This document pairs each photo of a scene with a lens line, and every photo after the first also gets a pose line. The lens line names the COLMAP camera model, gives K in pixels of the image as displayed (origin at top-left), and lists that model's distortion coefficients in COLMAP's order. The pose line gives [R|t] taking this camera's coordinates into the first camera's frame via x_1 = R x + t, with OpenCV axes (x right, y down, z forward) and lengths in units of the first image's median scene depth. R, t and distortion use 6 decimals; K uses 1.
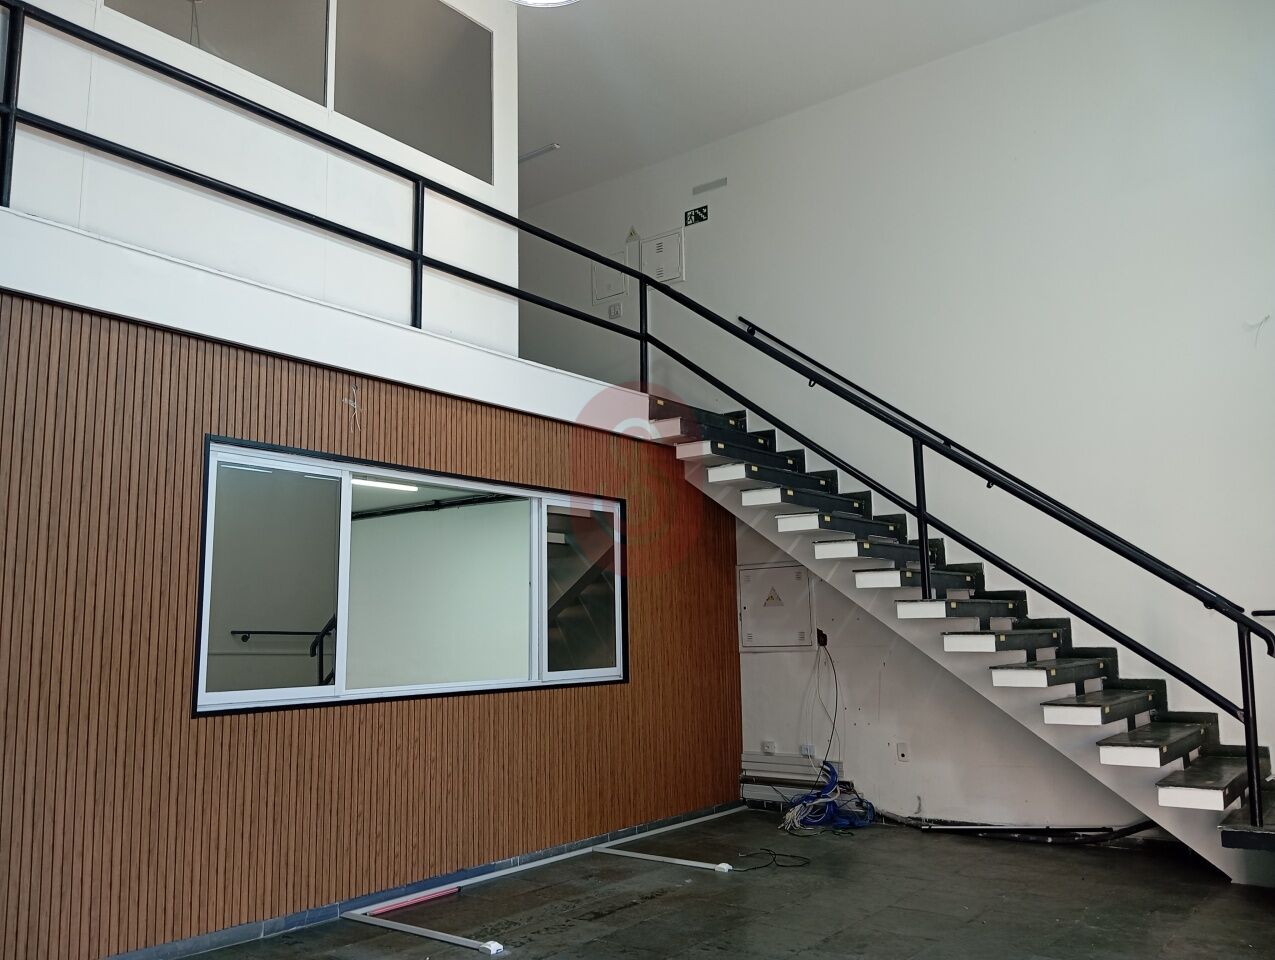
lens RADIAL K [[1026.7, 0, 644.4], [0, 1026.7, 471.0], [0, 0, 1]] dist [0.060580, -0.091135]
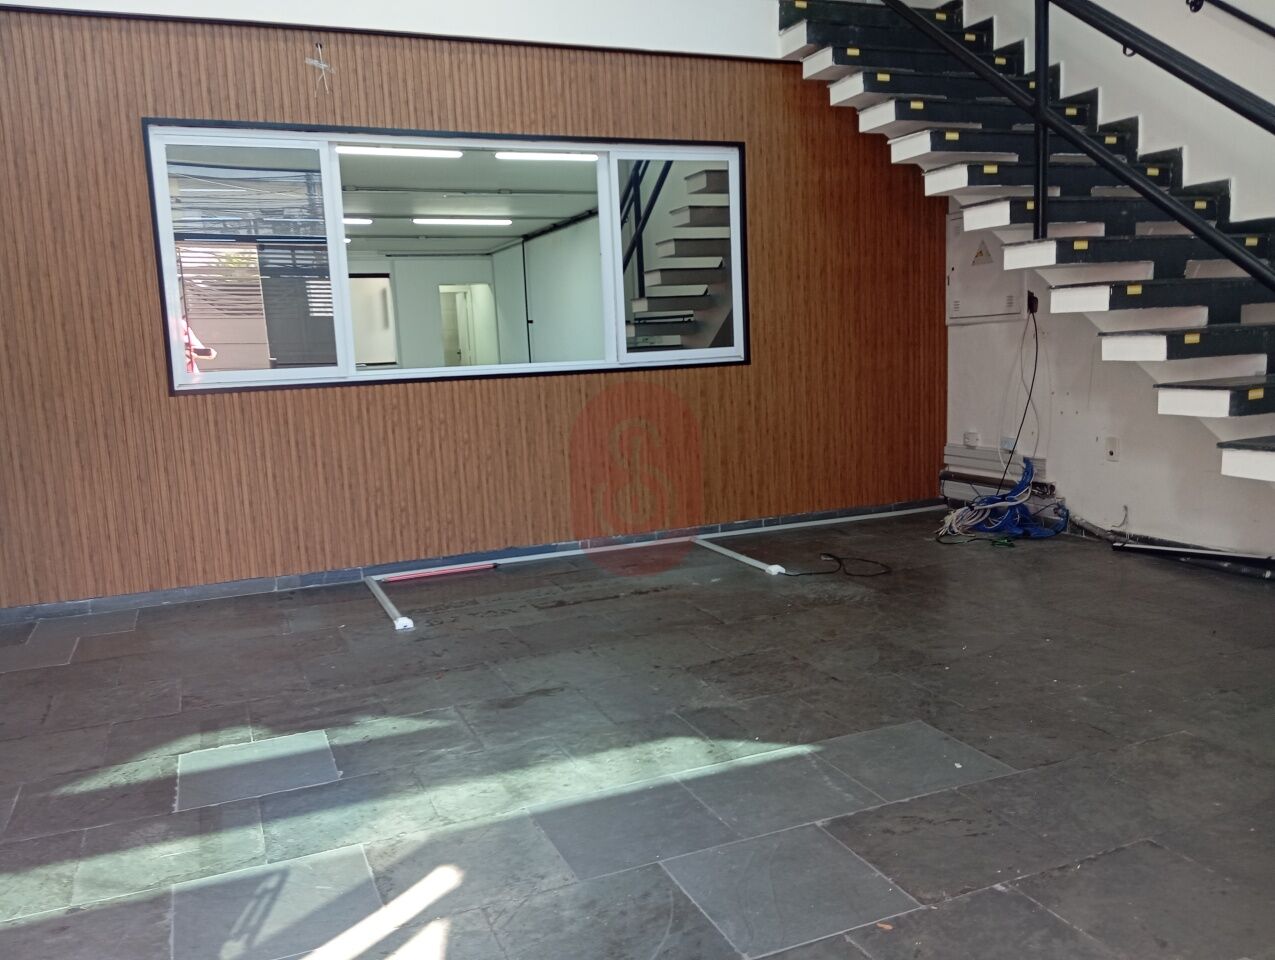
lens RADIAL K [[1026.7, 0, 637.7], [0, 1026.7, 486.7], [0, 0, 1]] dist [0.060580, -0.091135]
pose [[0.865718, 0.049914, -0.498038, 0.340864], [0.107772, 0.953089, 0.282855, 0.048625], [0.488792, -0.298547, 0.819727, 0.210998]]
